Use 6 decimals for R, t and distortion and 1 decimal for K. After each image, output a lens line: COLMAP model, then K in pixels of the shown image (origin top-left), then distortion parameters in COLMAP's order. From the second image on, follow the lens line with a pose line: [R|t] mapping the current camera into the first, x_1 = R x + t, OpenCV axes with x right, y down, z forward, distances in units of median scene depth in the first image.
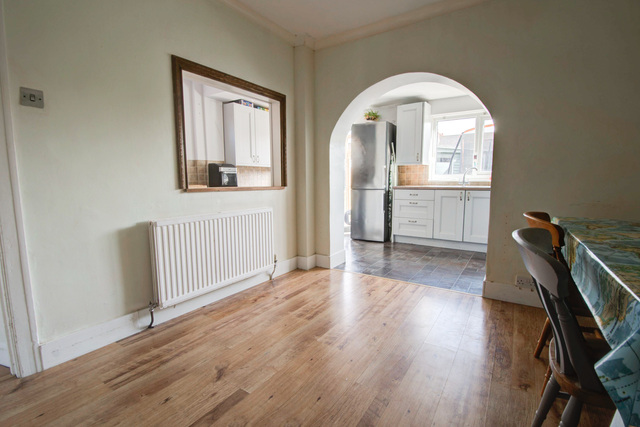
lens RADIAL K [[297.9, 0, 323.4], [0, 297.9, 214.3], [0, 0, 1]] dist [0.001869, -0.015303]
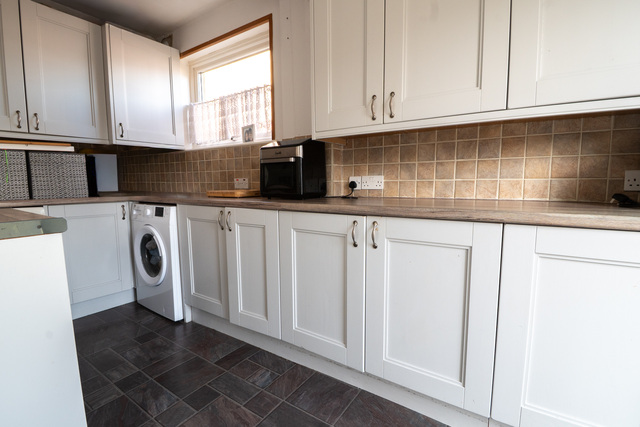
lens RADIAL K [[297.9, 0, 323.4], [0, 297.9, 214.3], [0, 0, 1]] dist [0.001869, -0.015303]
pose [[-0.014800, 0.113382, -0.993441, 0.124883], [-0.108016, 0.987554, 0.114319, -0.190282], [0.994039, 0.109000, -0.002369, 1.665779]]
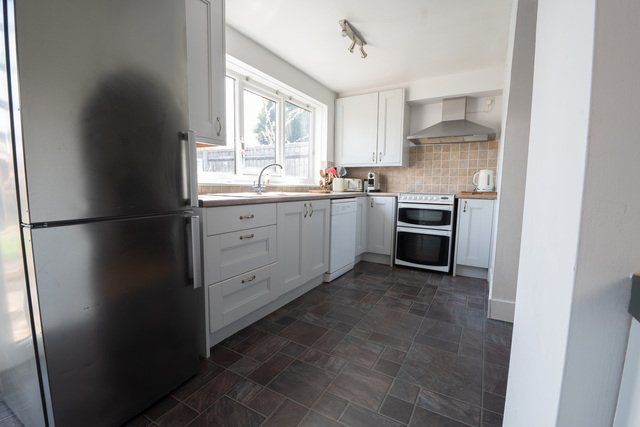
lens RADIAL K [[283.3, 0, 322.6], [0, 283.3, 215.1], [0, 0, 1]] dist [0.003437, -0.012146]
pose [[-0.047887, -0.103645, 0.993461, -0.160736], [0.099191, 0.989192, 0.107980, -0.162373], [-0.993915, 0.103713, -0.037089, 1.453762]]
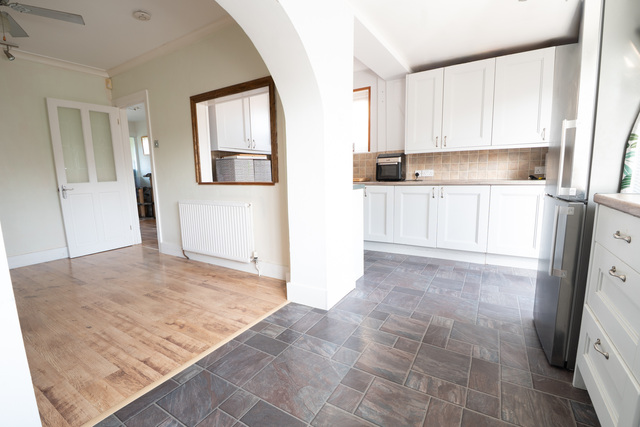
lens RADIAL K [[283.3, 0, 322.6], [0, 283.3, 215.1], [0, 0, 1]] dist [0.003437, -0.012146]
pose [[0.028737, 0.144732, -0.989053, 0.792700], [-0.093429, 0.985519, 0.141500, -0.143448], [0.995211, 0.088340, 0.041844, 1.234171]]
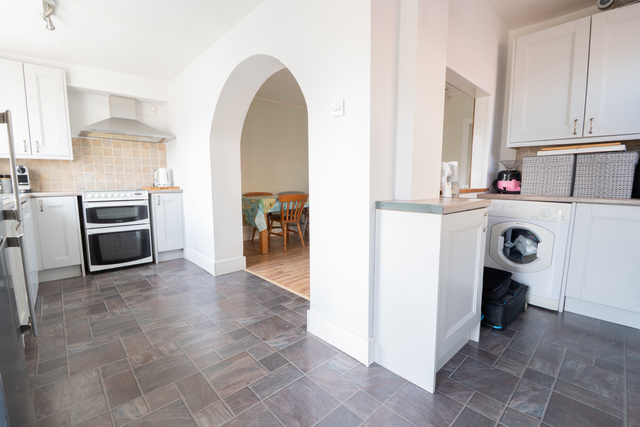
lens RADIAL K [[283.3, 0, 322.6], [0, 283.3, 215.1], [0, 0, 1]] dist [0.003437, -0.012146]
pose [[-0.970947, -0.023939, 0.238095, -0.096097], [0.031491, 0.973548, 0.226302, -0.216596], [-0.237215, 0.227225, -0.944510, 1.872288]]
